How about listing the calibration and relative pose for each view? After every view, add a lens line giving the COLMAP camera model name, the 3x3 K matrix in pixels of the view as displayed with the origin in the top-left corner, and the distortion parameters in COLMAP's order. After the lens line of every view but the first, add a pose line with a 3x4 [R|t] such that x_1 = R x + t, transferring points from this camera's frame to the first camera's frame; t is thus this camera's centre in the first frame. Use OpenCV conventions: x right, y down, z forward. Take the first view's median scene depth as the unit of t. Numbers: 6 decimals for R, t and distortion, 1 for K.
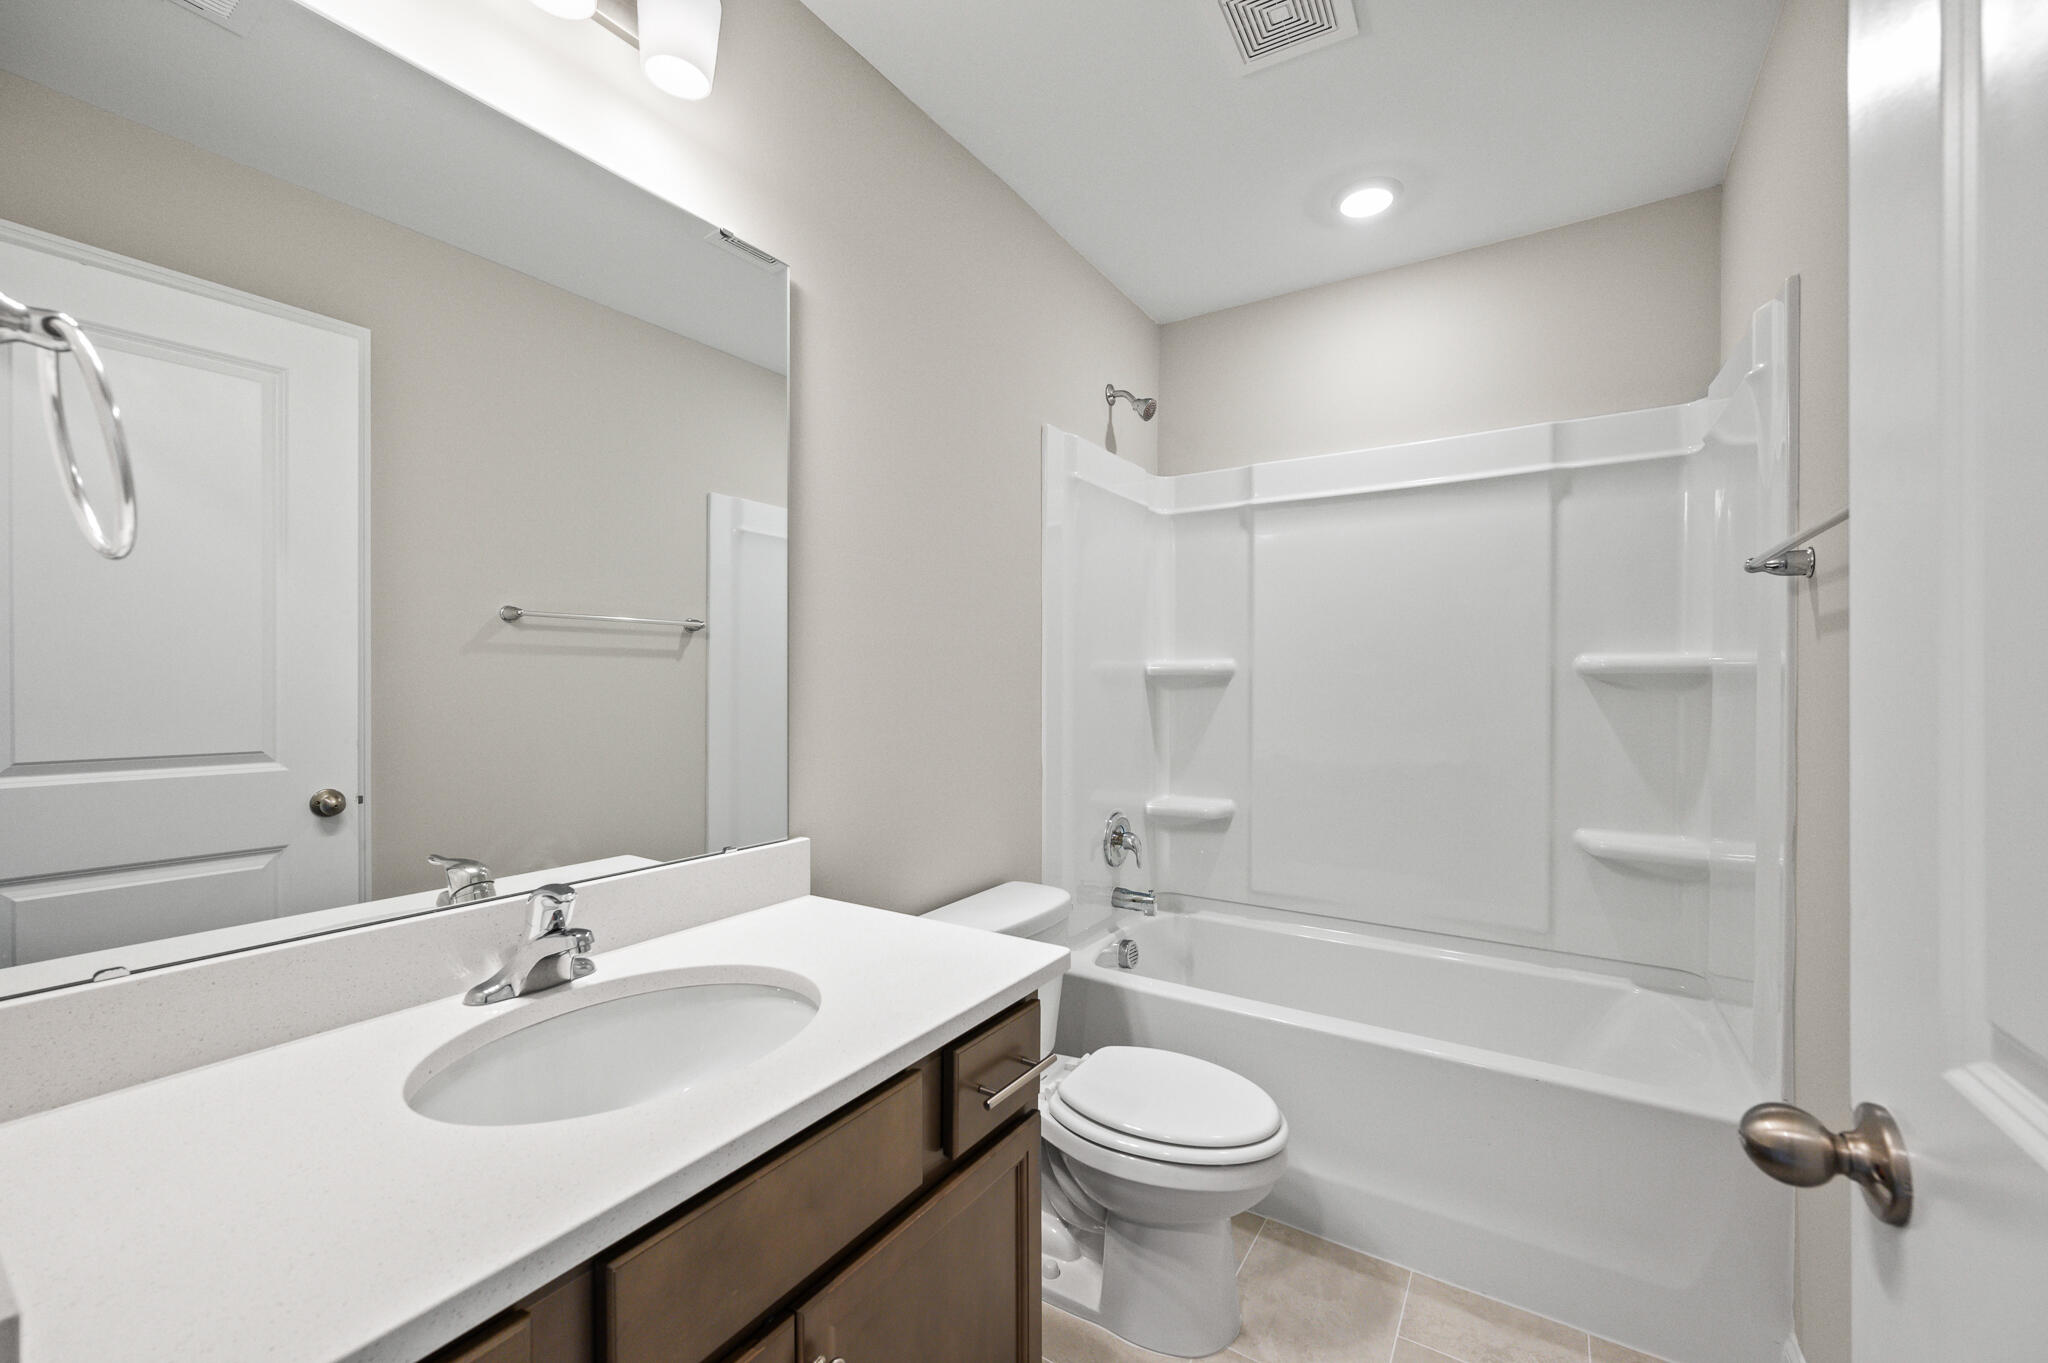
lens RADIAL K [[815.9, 0, 1020.2], [0, 815.9, 680.7], [0, 0, 1]] dist [0.002547, 0.000308]
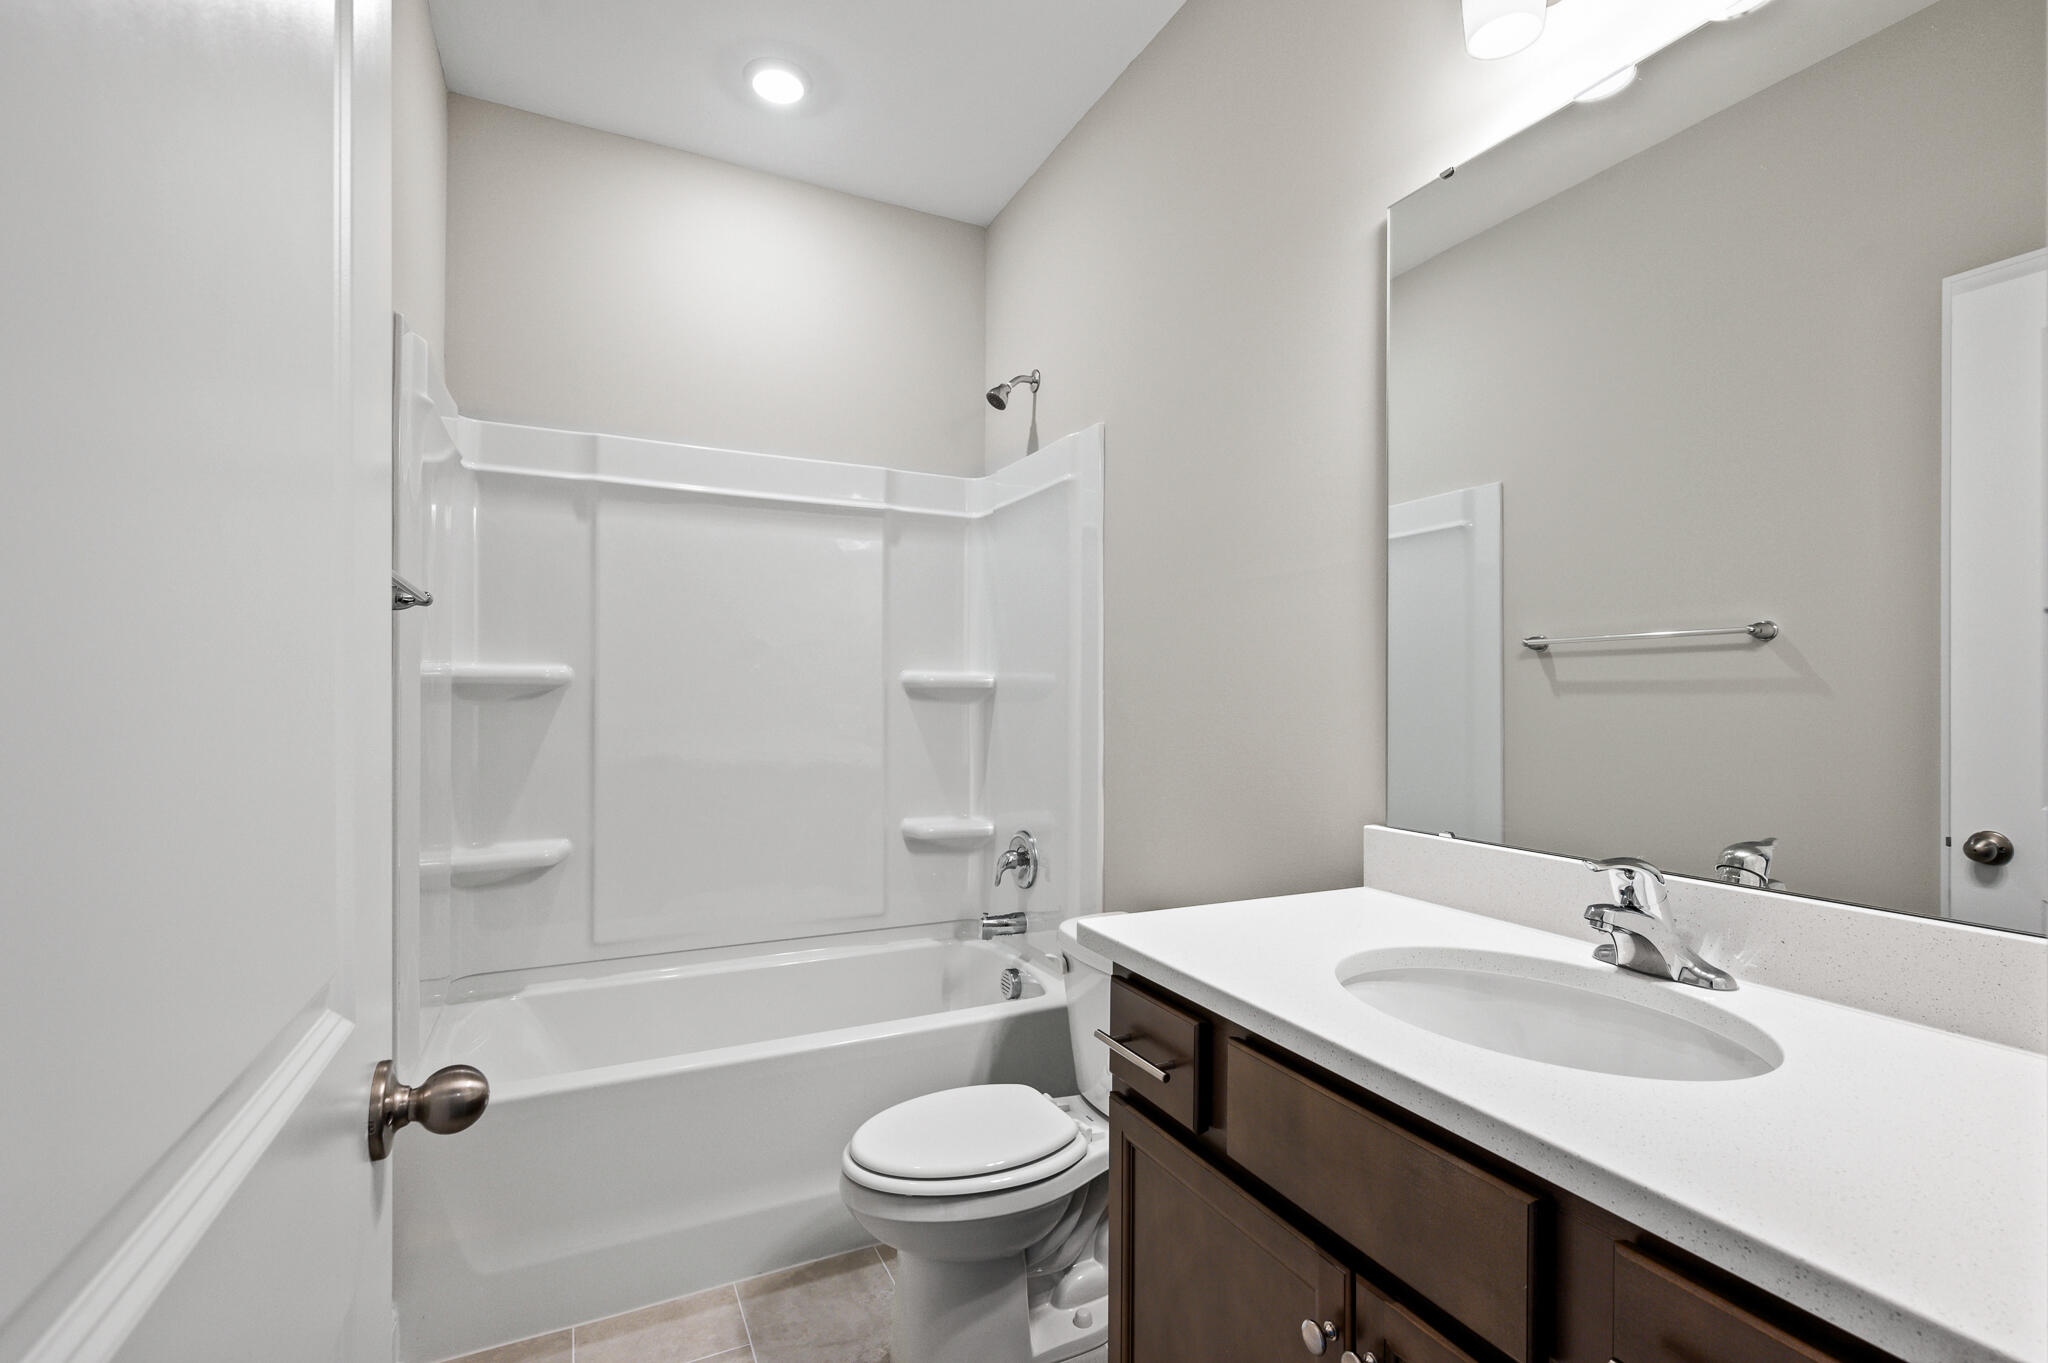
lens RADIAL K [[891.5, 0, 1013.3], [0, 891.5, 690.7], [0, 0, 1]] dist [-0.000148, -0.000038]
pose [[0.528863, 0.002783, 0.848703, -0.314597], [-0.001538, 0.999996, -0.002321, -0.000523], [-0.848706, -0.000078, 0.528865, 0.185863]]
